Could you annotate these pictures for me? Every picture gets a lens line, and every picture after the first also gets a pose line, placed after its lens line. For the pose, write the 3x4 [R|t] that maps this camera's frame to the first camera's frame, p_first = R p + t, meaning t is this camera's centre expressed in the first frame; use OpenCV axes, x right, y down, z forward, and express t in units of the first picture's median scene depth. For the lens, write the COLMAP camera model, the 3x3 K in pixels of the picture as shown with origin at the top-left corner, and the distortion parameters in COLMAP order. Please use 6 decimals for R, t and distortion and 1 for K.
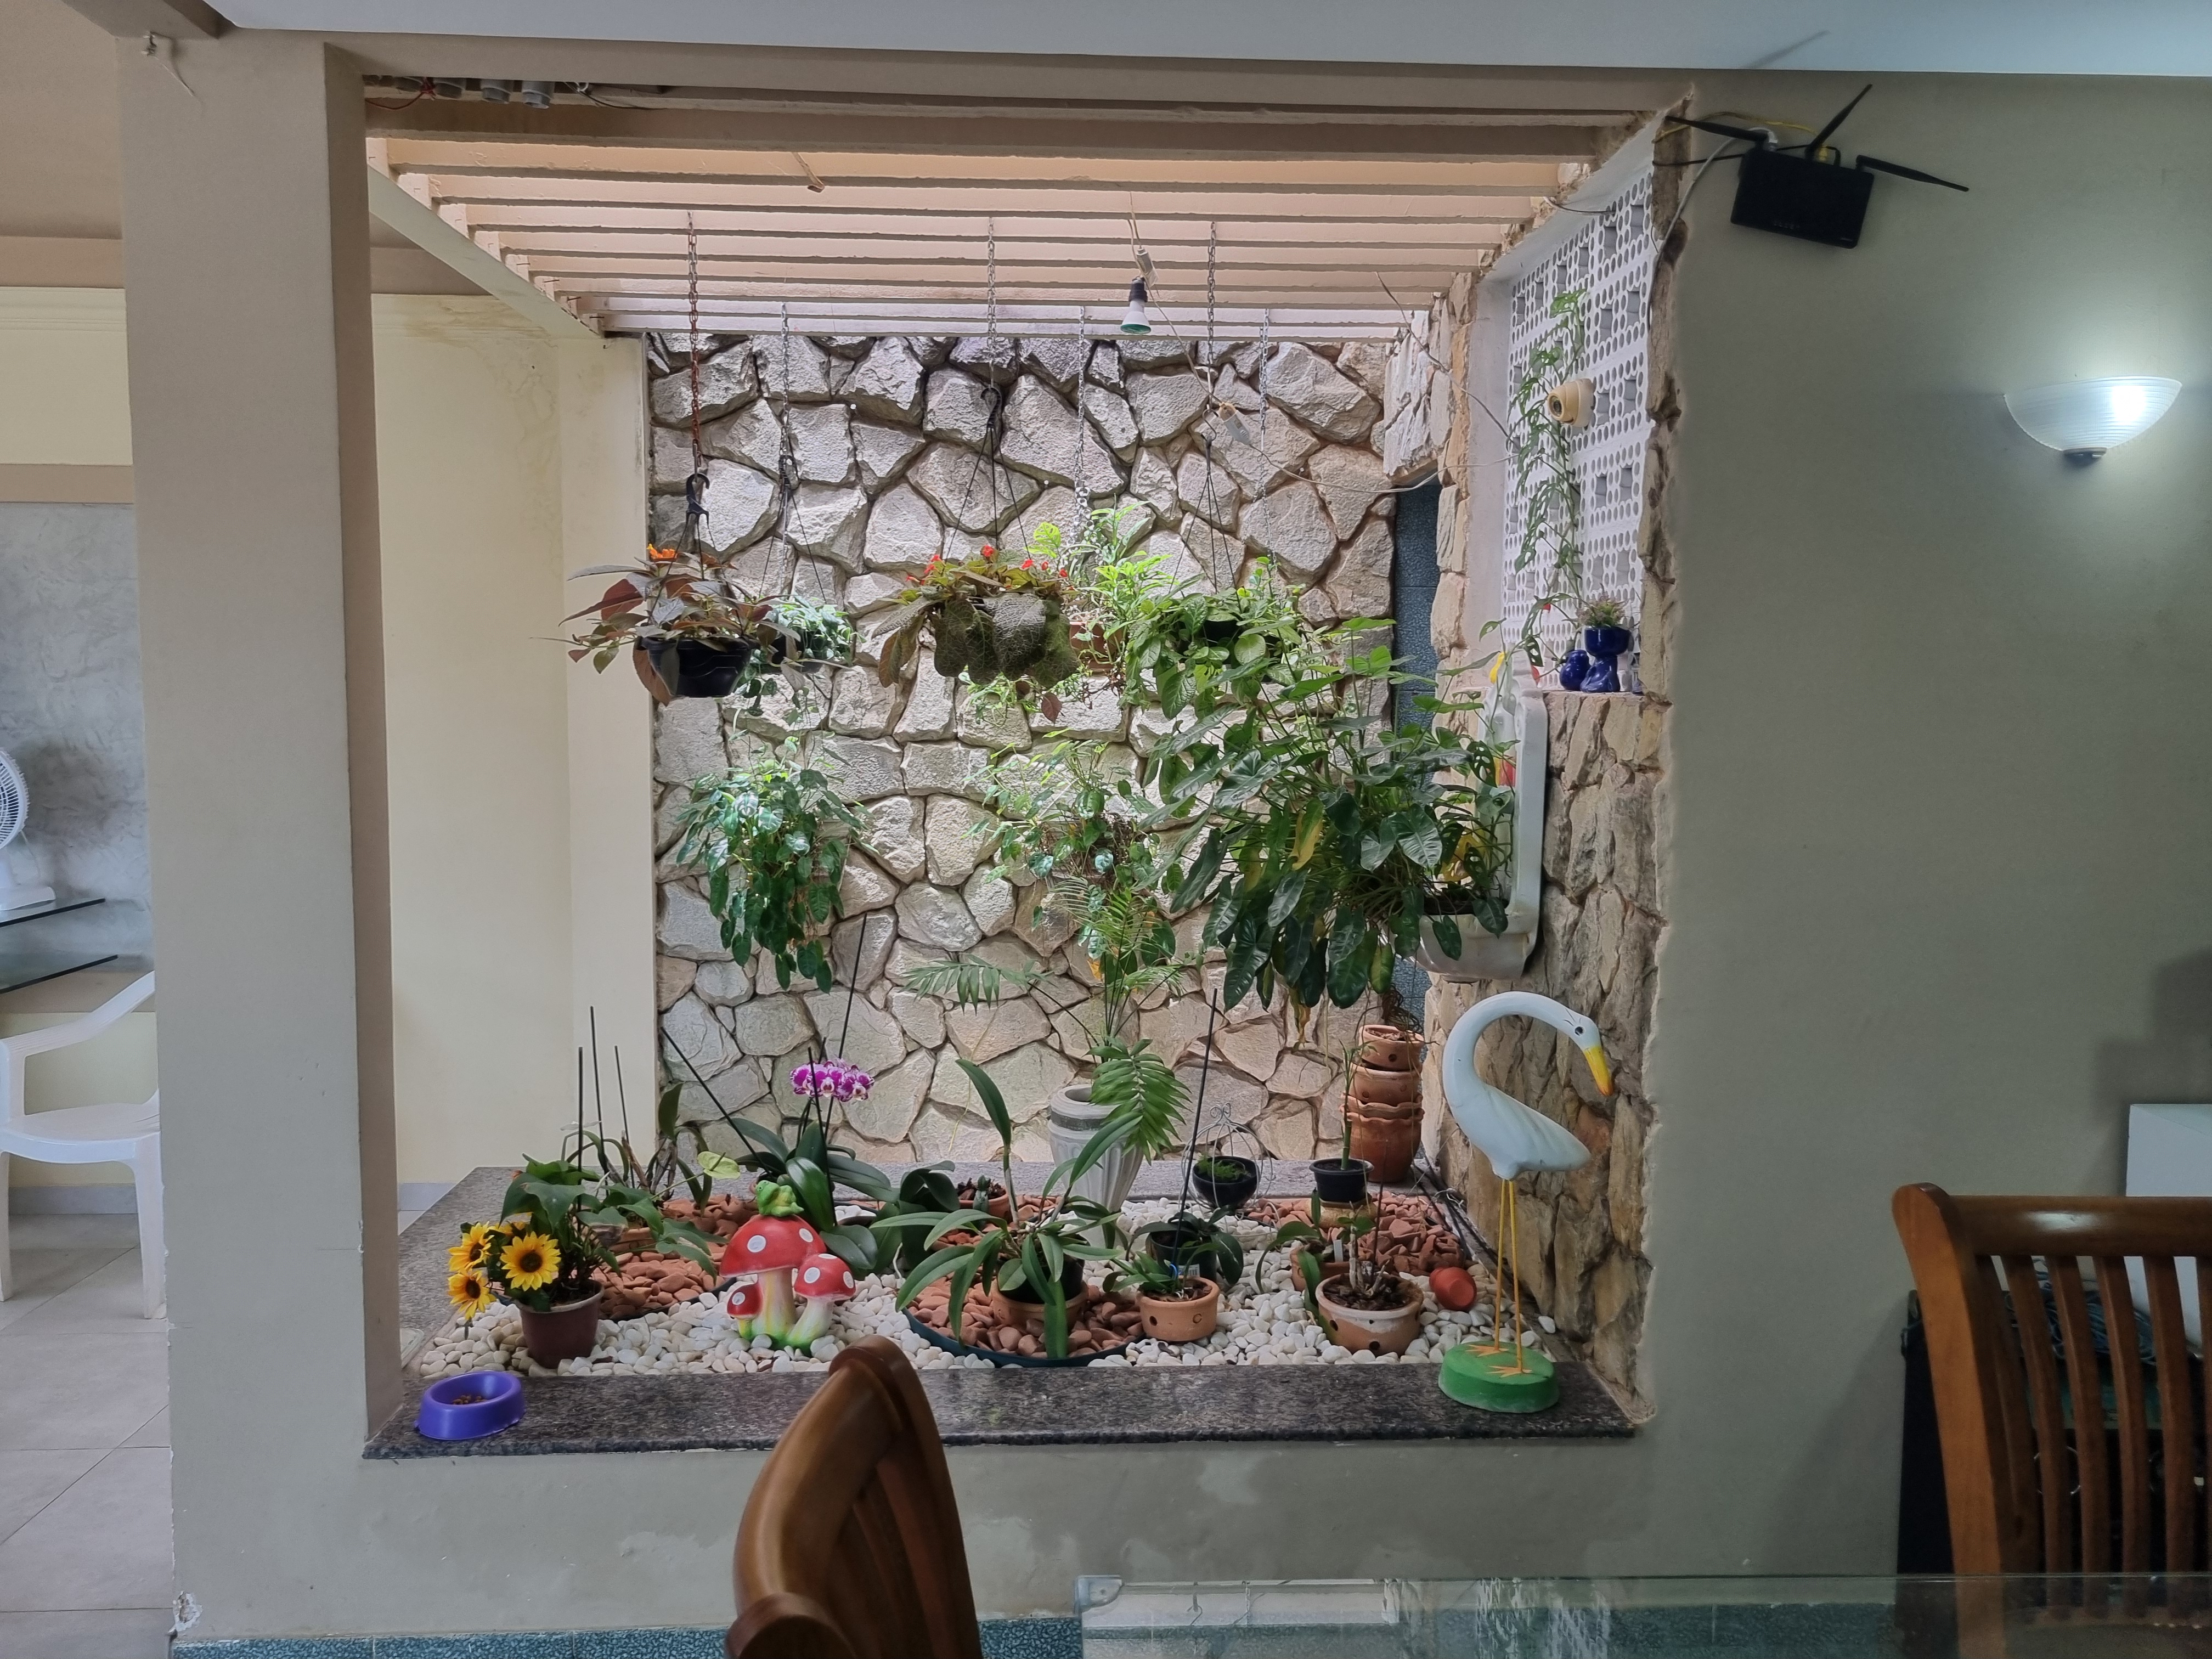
lens RADIAL K [[1678.0, 0, 1108.7], [0, 1678.0, 844.9], [0, 0, 1]] dist [0.048778, -0.043606]
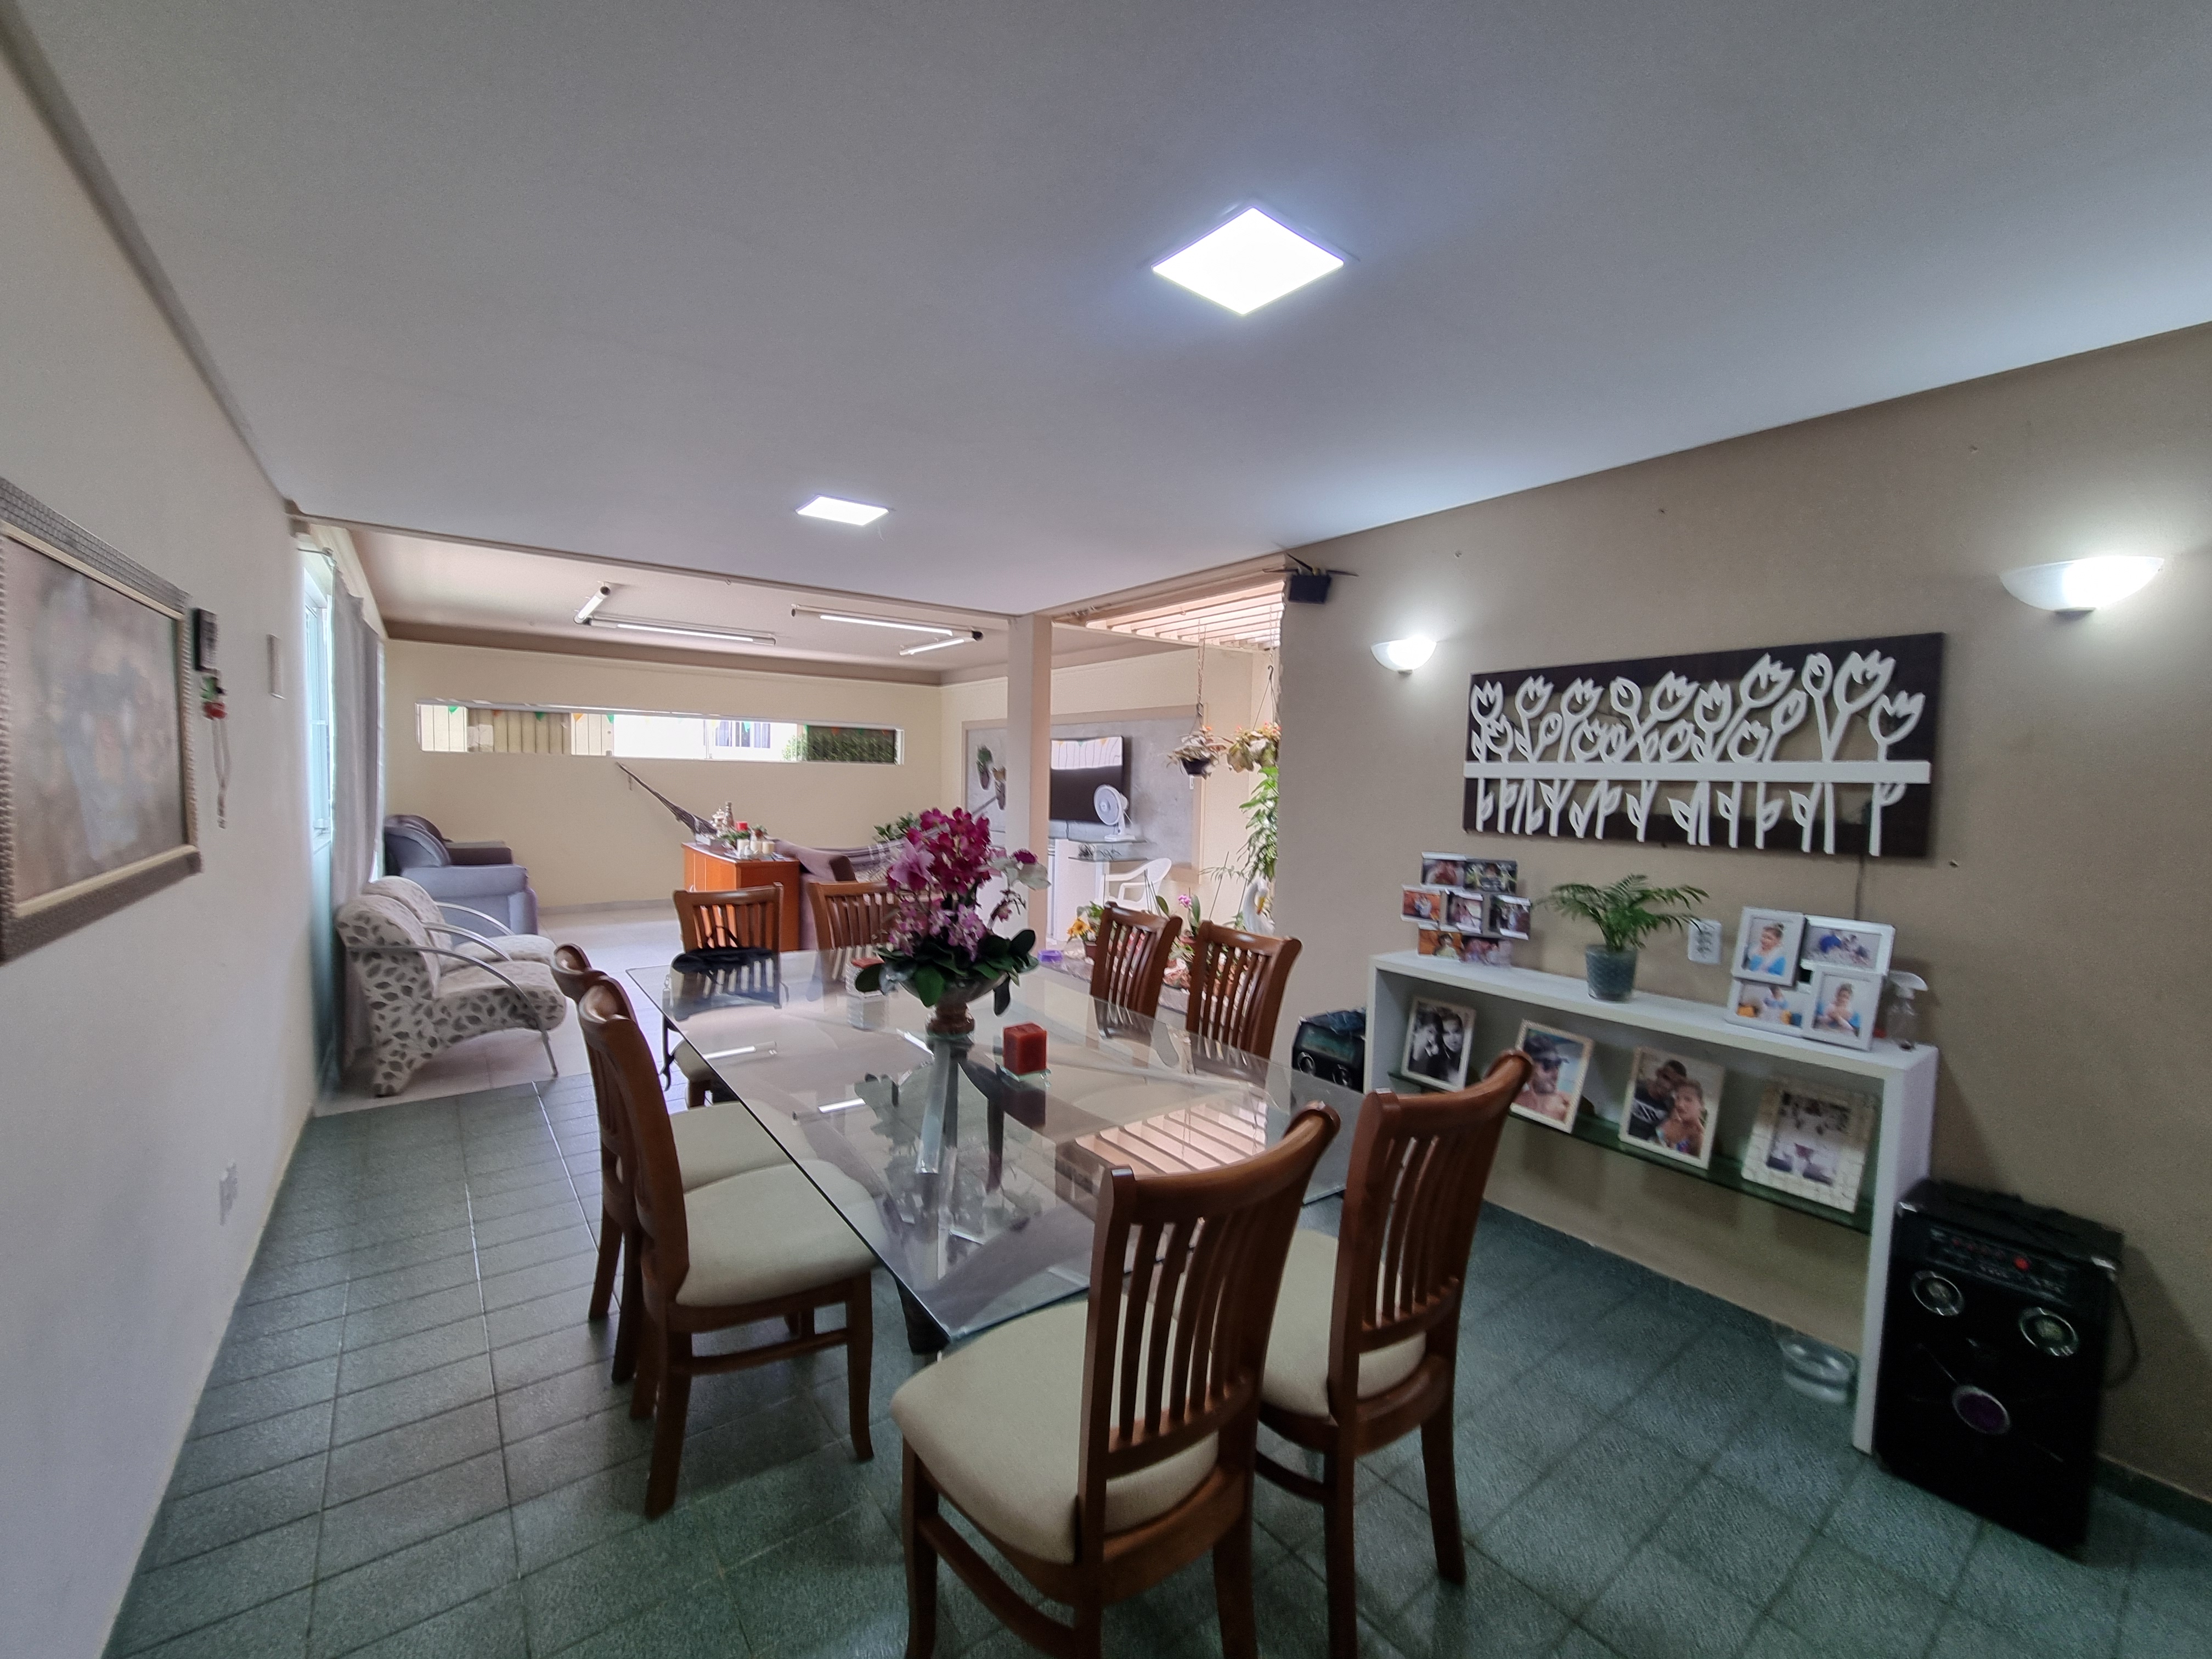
lens RADIAL K [[897.6, 0, 1103.4], [0, 897.6, 830.1], [0, 0, 1]] dist [-0.000755, -0.000118]
pose [[0.557864, 0.054687, -0.828129, 1.415473], [-0.094682, 0.995506, 0.001958, 0.029610], [0.824514, 0.077317, 0.560535, -0.045667]]
